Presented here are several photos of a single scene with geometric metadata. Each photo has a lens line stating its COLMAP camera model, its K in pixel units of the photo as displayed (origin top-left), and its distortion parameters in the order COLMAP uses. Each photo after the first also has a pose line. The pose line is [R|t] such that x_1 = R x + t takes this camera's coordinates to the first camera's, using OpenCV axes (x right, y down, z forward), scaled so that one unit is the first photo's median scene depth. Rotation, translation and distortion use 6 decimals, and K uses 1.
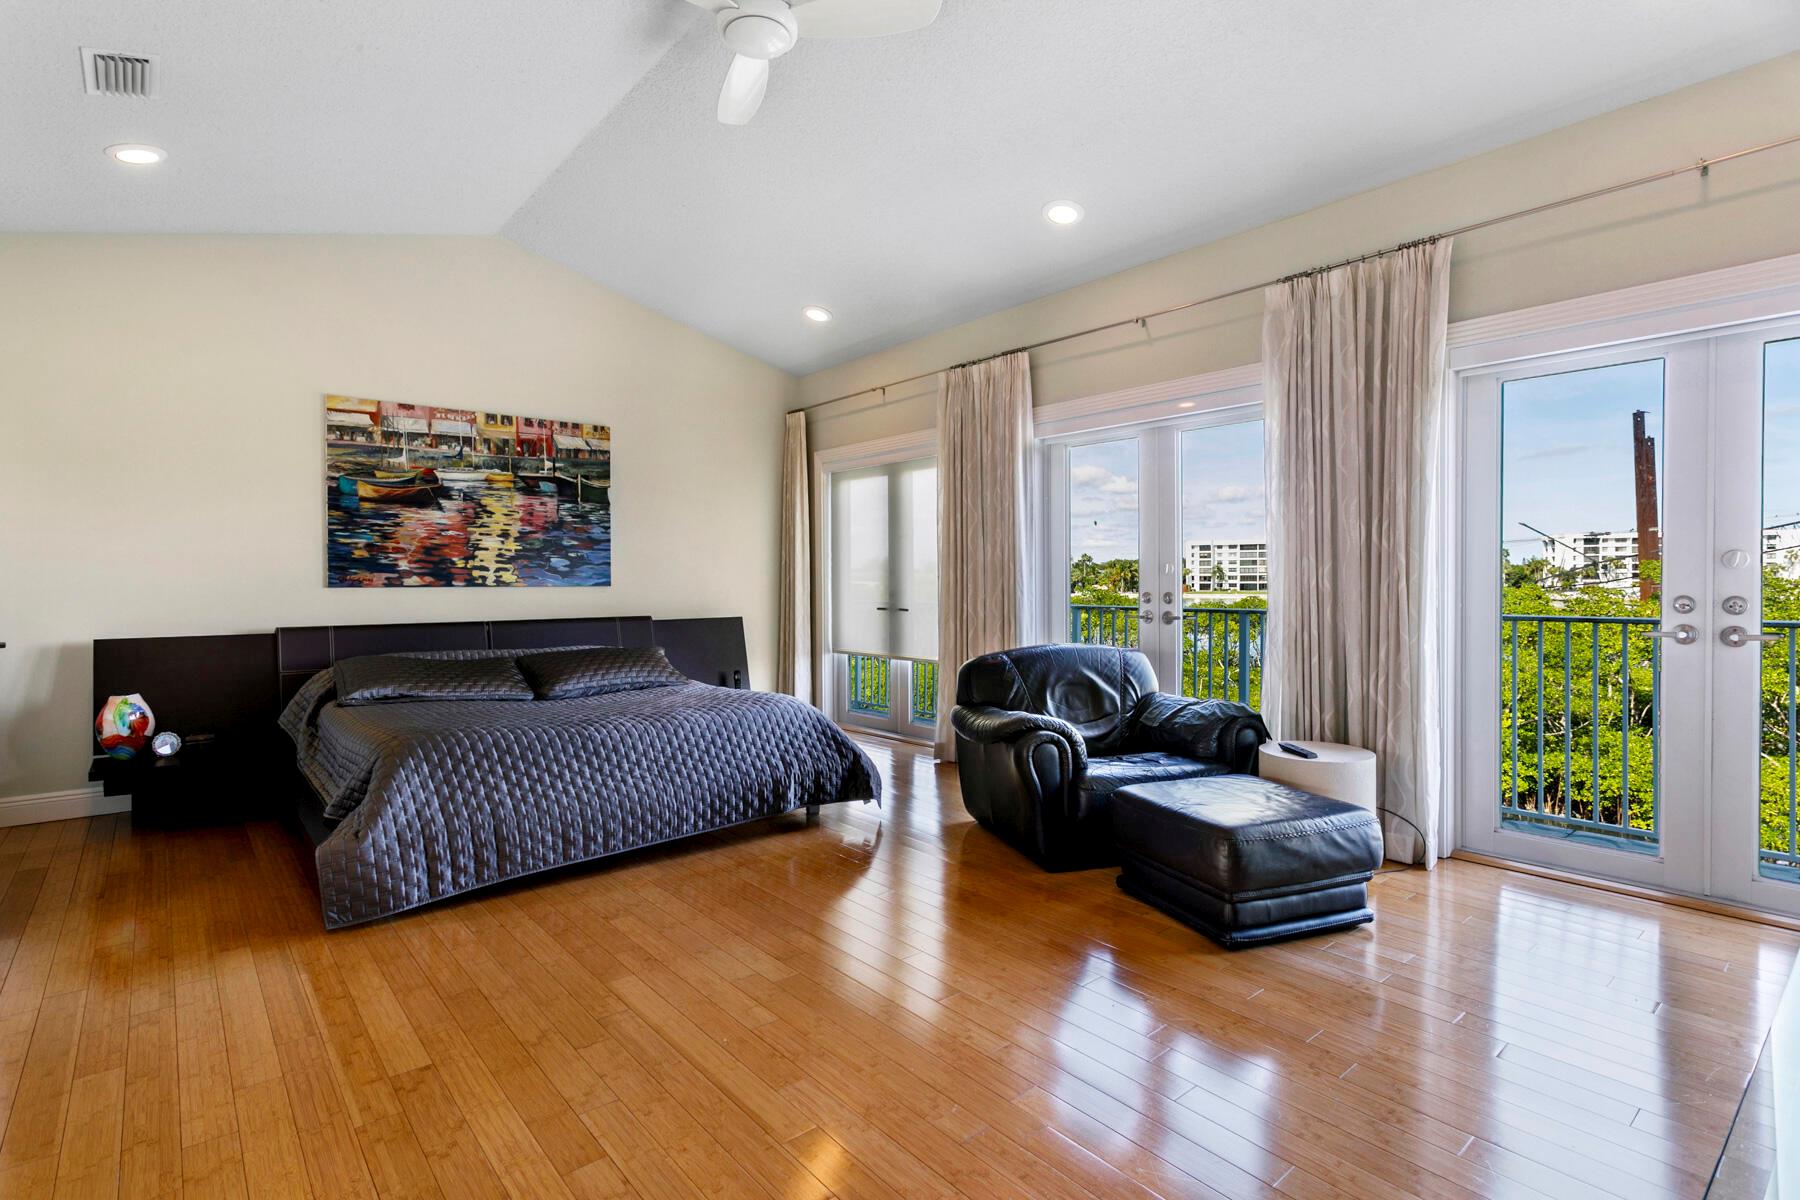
lens RADIAL K [[872.9, 0, 900.0], [0, 872.9, 600.0], [0, 0, 1]] dist [0.024049, 0.000444]
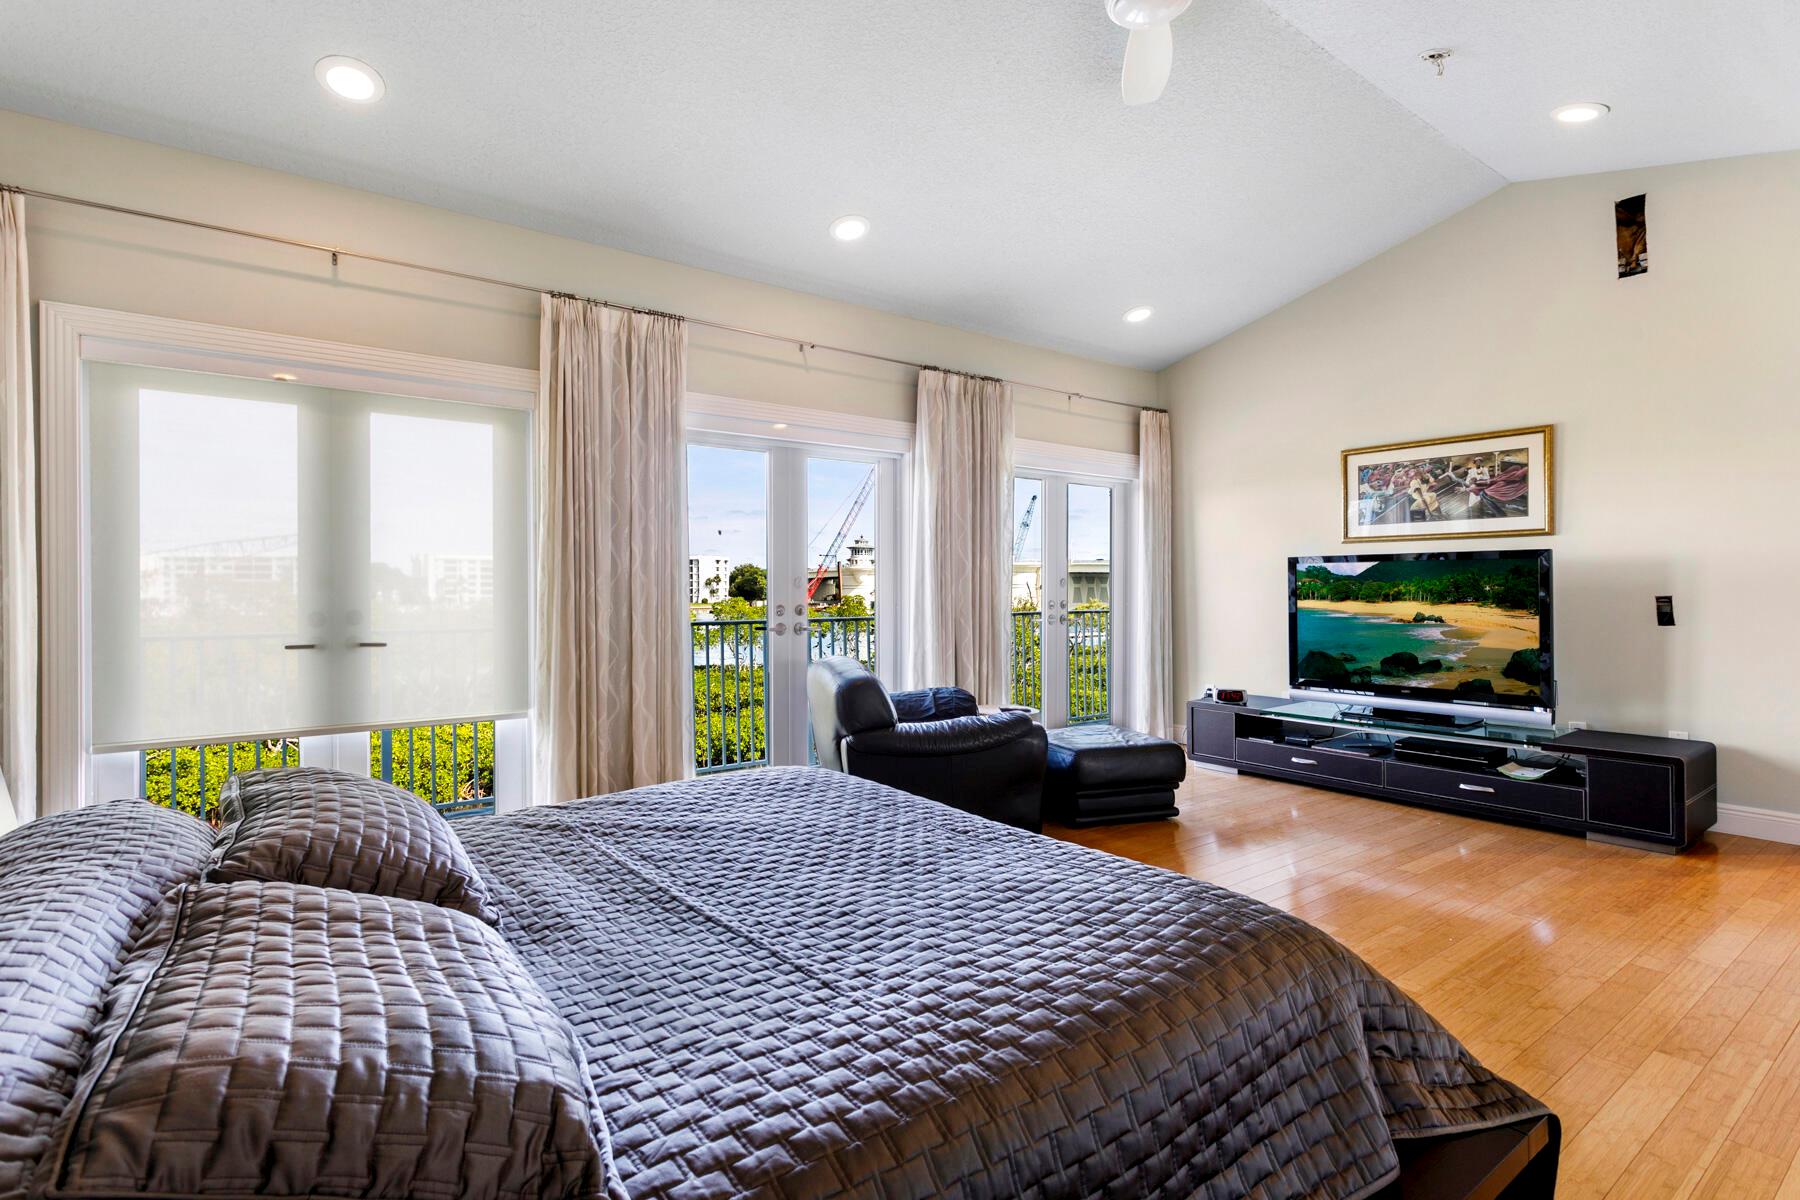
lens RADIAL K [[854.5, 0, 894.7], [0, 854.5, 590.2], [0, 0, 1]] dist [0.001773, 0.001720]
pose [[0.067485, 0.006299, 0.997700, -0.578511], [0.031726, 0.999461, -0.008456, -0.011284], [-0.997216, 0.032224, 0.067248, 0.654977]]
